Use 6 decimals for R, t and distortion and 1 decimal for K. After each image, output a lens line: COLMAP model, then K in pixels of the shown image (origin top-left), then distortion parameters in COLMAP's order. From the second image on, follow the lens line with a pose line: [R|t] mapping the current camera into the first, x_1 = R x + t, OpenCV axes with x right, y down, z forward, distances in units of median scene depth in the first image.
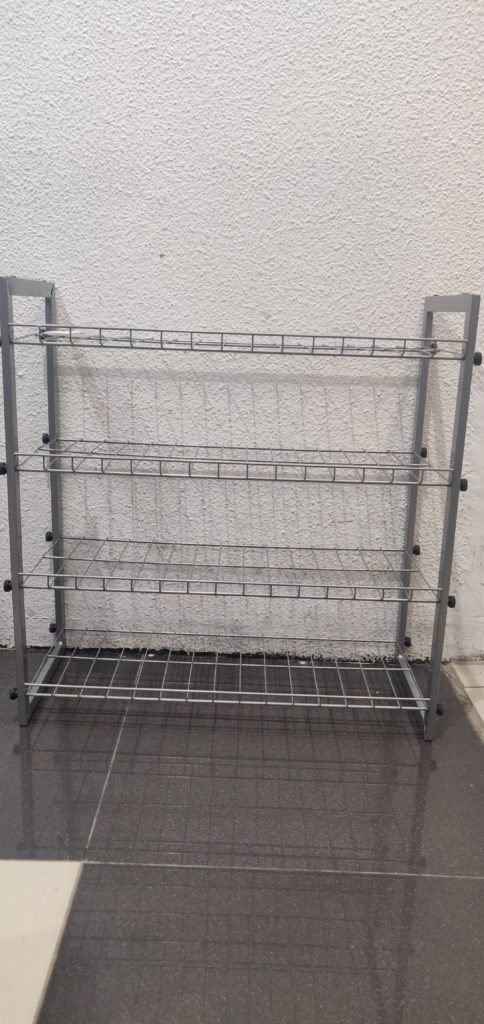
lens RADIAL K [[970.1, 0, 316.5], [0, 970.1, 511.5], [0, 0, 1]] dist [-0.047137, 0.220578]
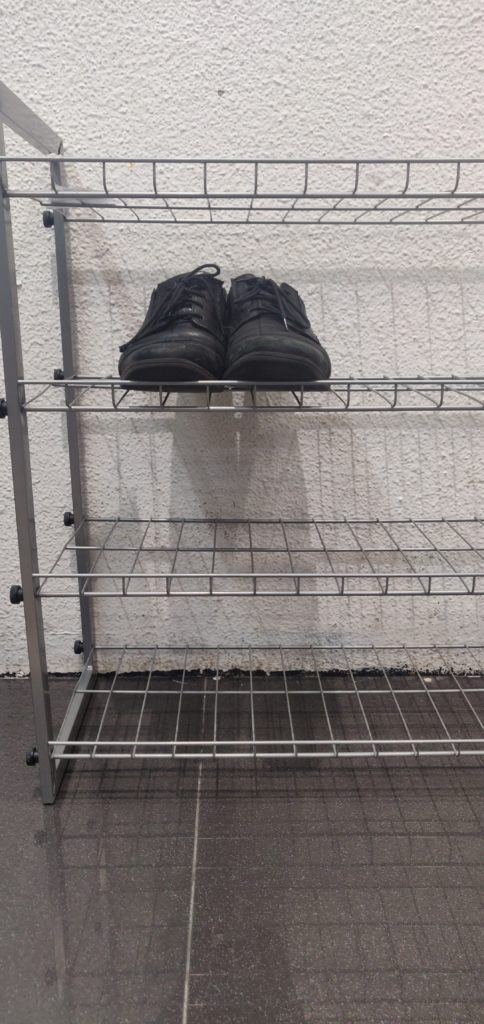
lens RADIAL K [[970.1, 0, 316.5], [0, 970.1, 511.5], [0, 0, 1]] dist [-0.047137, 0.220578]
pose [[0.999116, -0.041568, 0.006341, -0.104980], [0.041444, 0.998968, 0.018597, 0.015433], [-0.007107, -0.018318, 0.999807, 0.308224]]
